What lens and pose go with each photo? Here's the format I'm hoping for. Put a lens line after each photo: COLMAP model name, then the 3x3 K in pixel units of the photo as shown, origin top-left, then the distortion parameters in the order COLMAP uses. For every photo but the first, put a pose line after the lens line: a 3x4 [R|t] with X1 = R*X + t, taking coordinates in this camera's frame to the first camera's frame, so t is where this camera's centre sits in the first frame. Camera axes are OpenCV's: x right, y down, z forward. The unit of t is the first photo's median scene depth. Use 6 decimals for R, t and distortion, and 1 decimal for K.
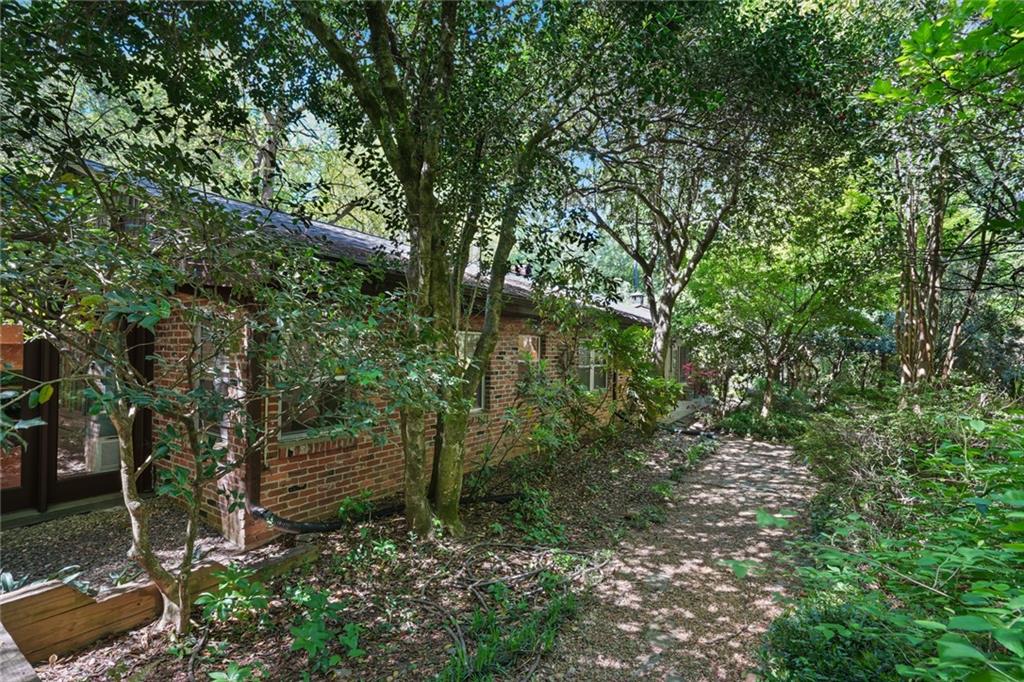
lens RADIAL K [[488.1, 0, 513.4], [0, 488.1, 343.9], [0, 0, 1]] dist [-0.029321, 0.007058]
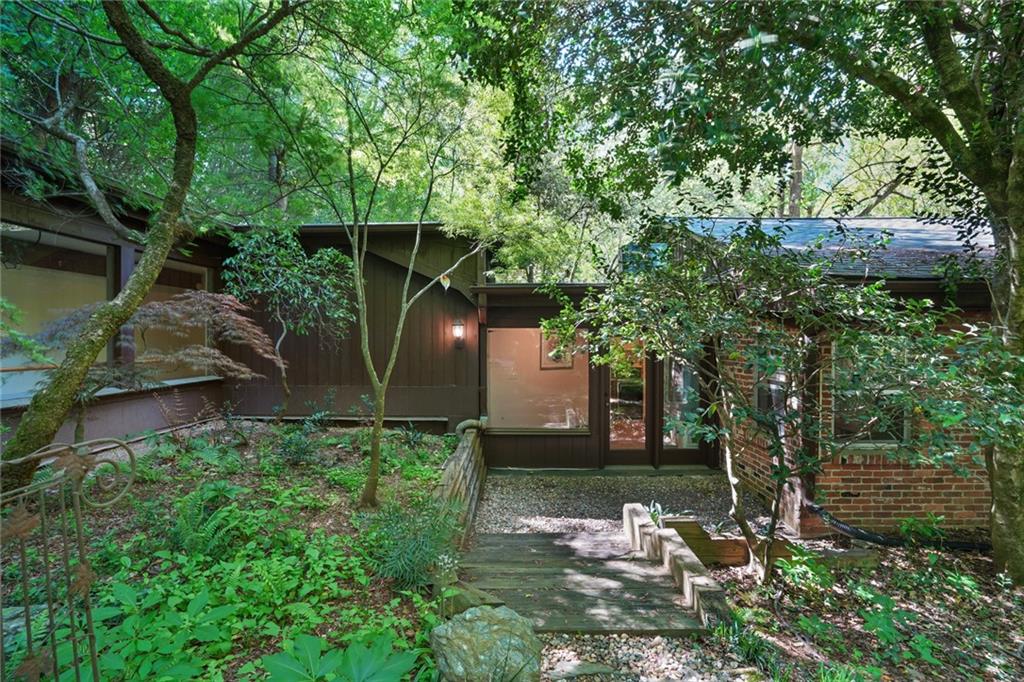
lens RADIAL K [[488.1, 0, 489.0], [0, 488.1, 339.7], [0, 0, 1]] dist [-0.029321, 0.007058]
pose [[0.519467, -0.013415, -0.854385, 0.047685], [0.022470, 0.999745, -0.002035, -0.061204], [0.854195, -0.018141, 0.519636, -0.232209]]
